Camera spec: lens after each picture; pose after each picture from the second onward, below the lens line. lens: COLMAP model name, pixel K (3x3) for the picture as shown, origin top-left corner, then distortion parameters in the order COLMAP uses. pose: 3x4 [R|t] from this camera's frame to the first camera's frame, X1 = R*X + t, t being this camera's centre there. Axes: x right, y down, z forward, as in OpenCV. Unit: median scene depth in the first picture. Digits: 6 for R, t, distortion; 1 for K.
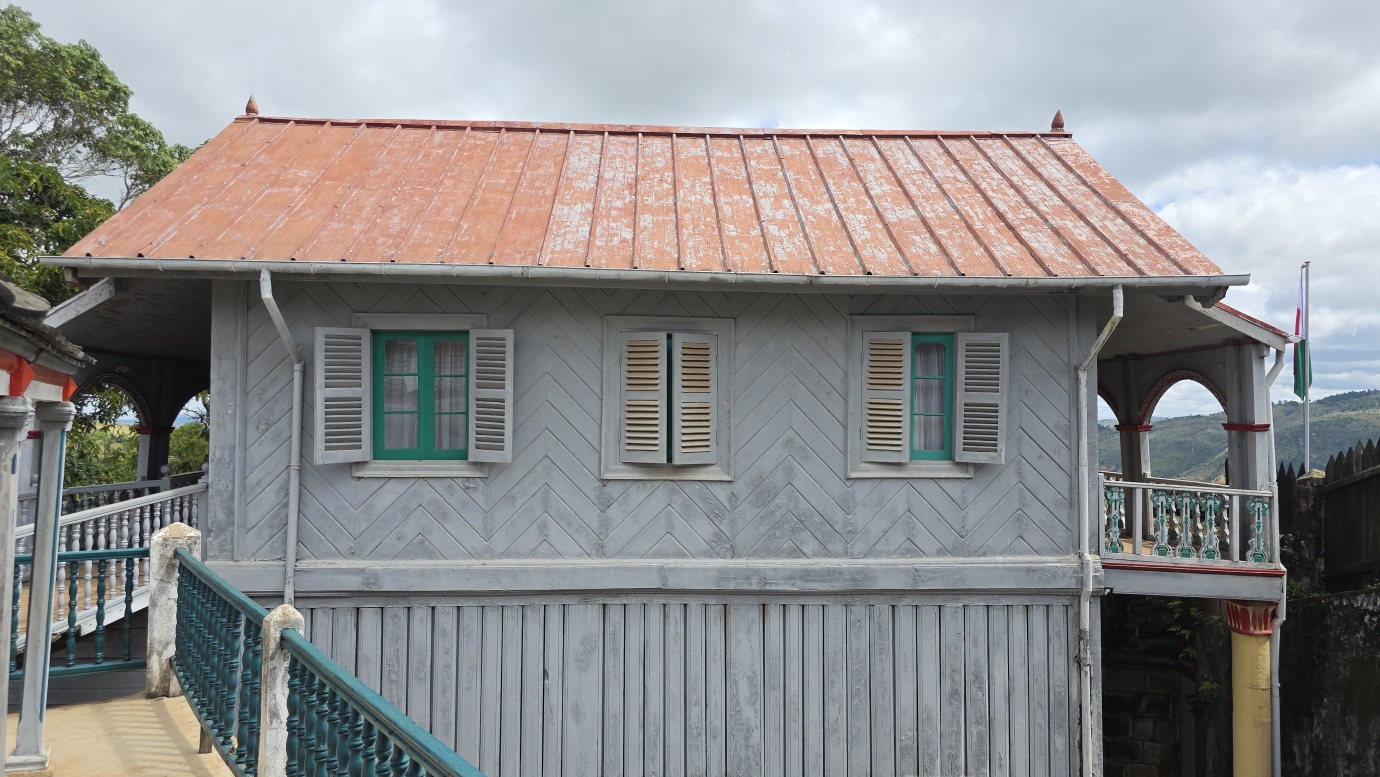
lens RADIAL K [[914.4, 0, 693.3], [0, 914.4, 387.0], [0, 0, 1]] dist [0.059911, -0.029999]
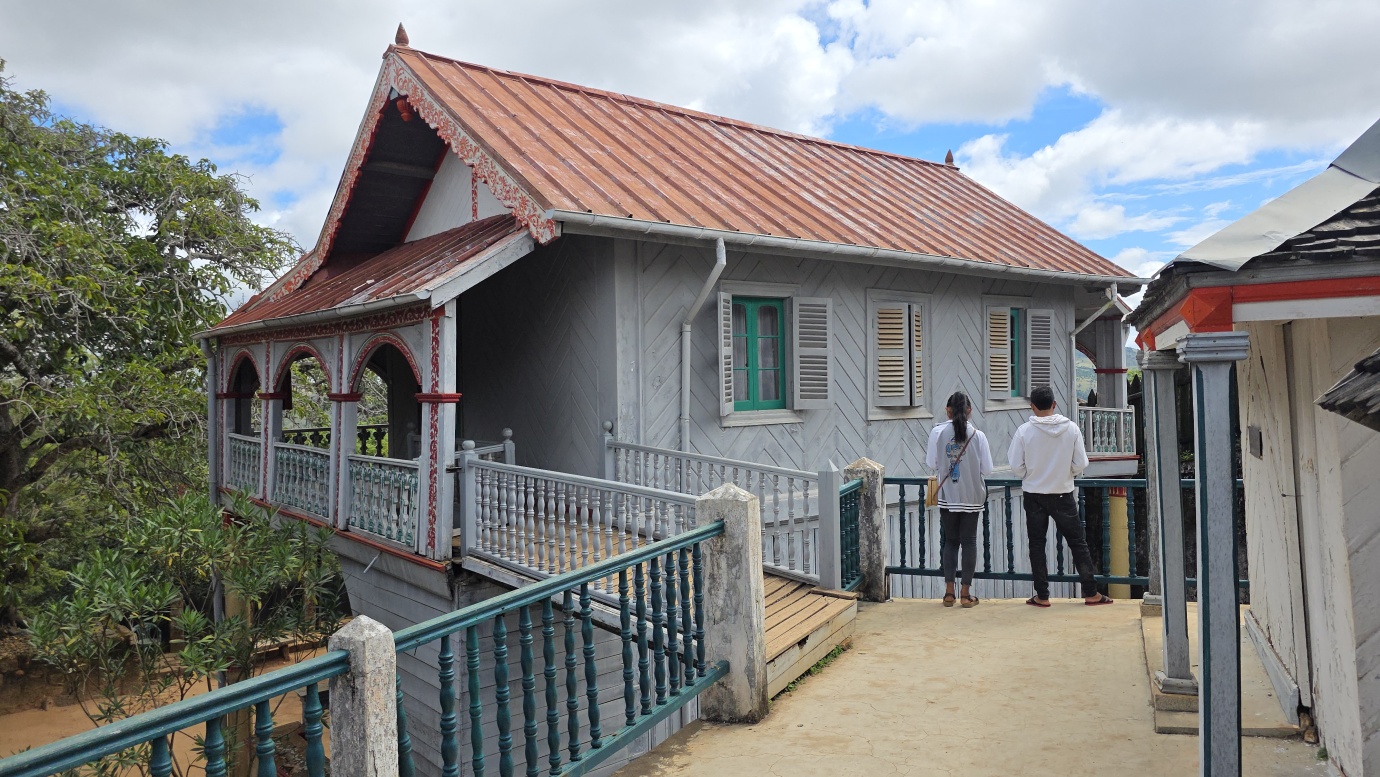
lens RADIAL K [[914.4, 0, 686.9], [0, 914.4, 384.9], [0, 0, 1]] dist [0.059911, -0.029999]
pose [[0.808125, -0.024627, 0.588497, -1.021308], [0.003956, 0.999330, 0.036388, 0.006218], [-0.588998, -0.027078, 0.807680, 0.134646]]
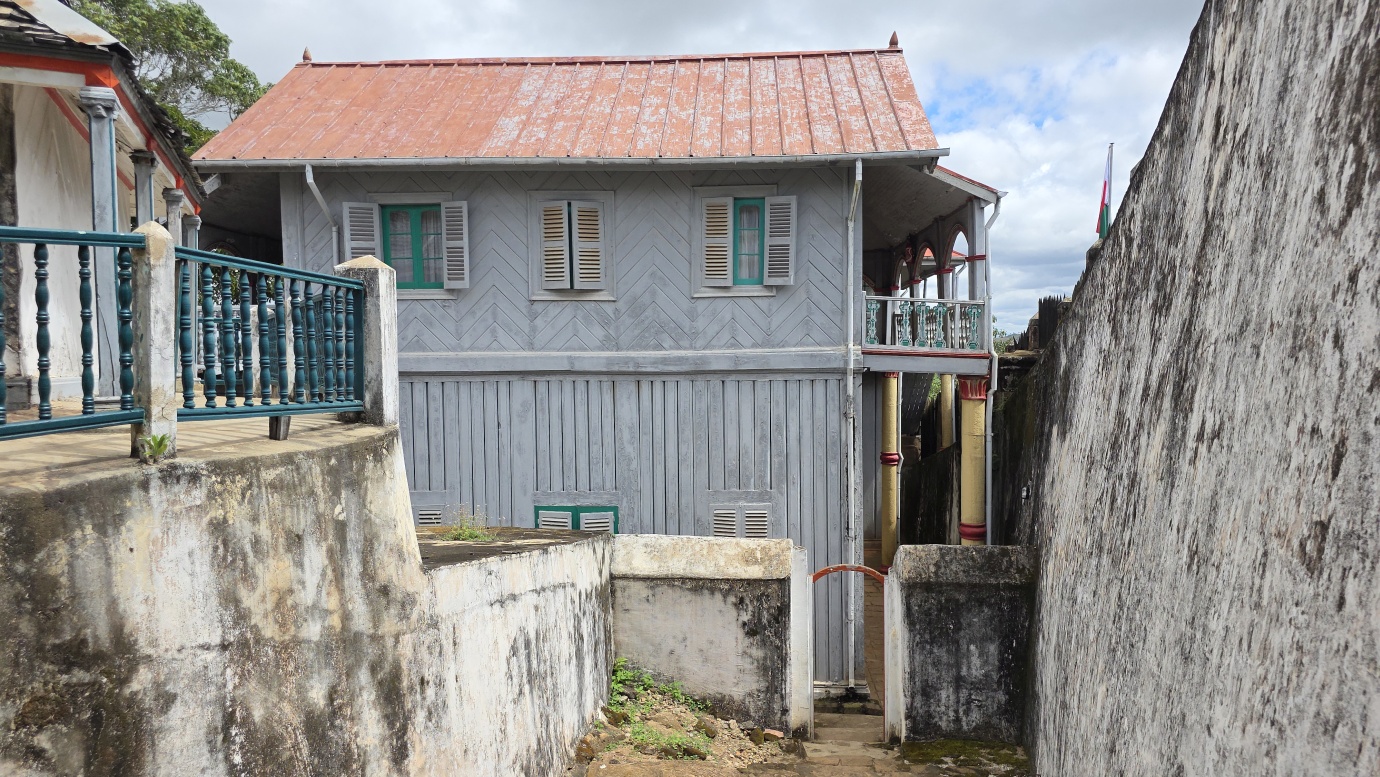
lens RADIAL K [[914.4, 0, 703.8], [0, 914.4, 396.8], [0, 0, 1]] dist [0.059911, -0.029999]
pose [[0.995410, -0.009855, -0.095192, 0.330422], [0.018551, 0.995687, 0.090906, 0.126447], [0.093885, -0.092254, 0.991300, -0.504802]]
